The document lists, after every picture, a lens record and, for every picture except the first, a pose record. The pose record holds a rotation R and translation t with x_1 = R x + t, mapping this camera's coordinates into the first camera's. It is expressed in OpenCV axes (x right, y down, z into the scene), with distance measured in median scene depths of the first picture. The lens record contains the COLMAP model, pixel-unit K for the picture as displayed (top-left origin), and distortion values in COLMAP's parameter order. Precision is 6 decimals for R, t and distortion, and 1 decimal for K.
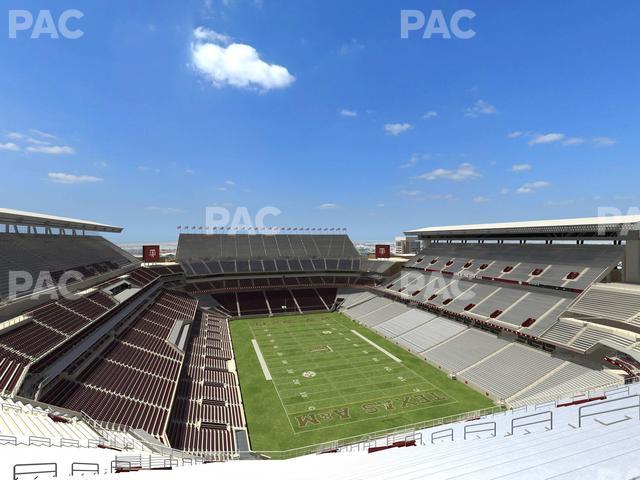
lens RADIAL K [[320.3, 0, 320.0], [0, 320.3, 240.1], [0, 0, 1]] dist [-0.000042, 0.000234]
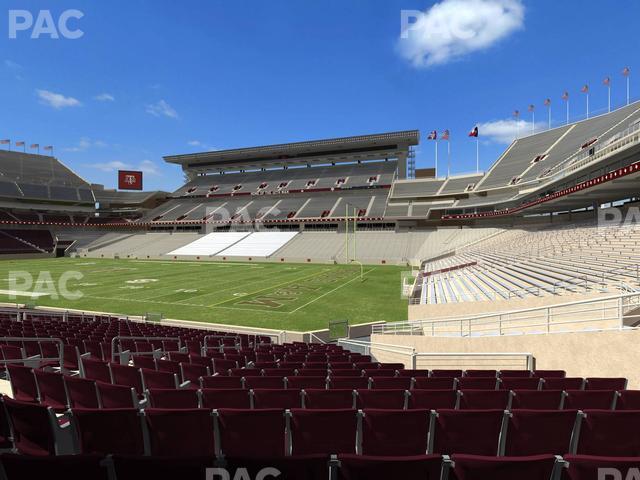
lens RADIAL K [[320.3, 0, 320.2], [0, 320.3, 239.3], [0, 0, 1]] dist [-0.000042, 0.000234]
pose [[0.604622, 0.001881, 0.796510, -0.183585], [0.000253, 0.999997, -0.002553, 0.268144], [-0.796512, 0.001745, 0.604620, 0.385379]]
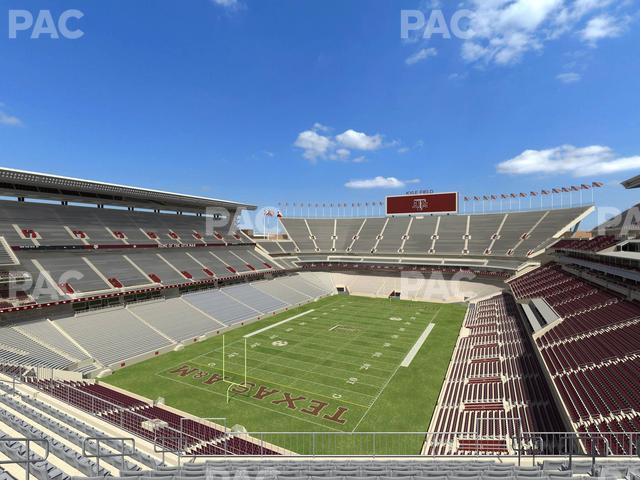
lens RADIAL K [[320.3, 0, 319.9], [0, 320.3, 240.1], [0, 0, 1]] dist [-0.000042, 0.000234]
pose [[-0.690531, -0.000037, 0.723302, -0.493499], [0.000537, 1.000000, 0.000564, 0.105415], [-0.723302, 0.000778, -0.690531, 1.465597]]
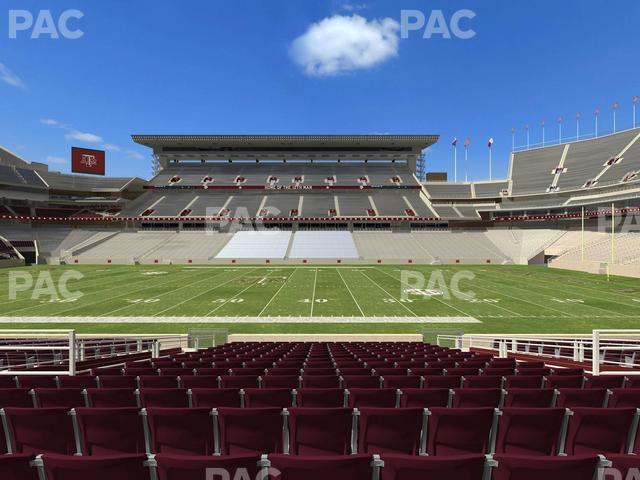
lens RADIAL K [[320.3, 0, 320.2], [0, 320.3, 239.4], [0, 0, 1]] dist [-0.000042, 0.000234]
pose [[0.315431, 0.002017, 0.948946, -0.307572], [0.000629, 0.999997, -0.002334, 0.268529], [-0.948948, 0.001333, 0.315429, 0.742329]]
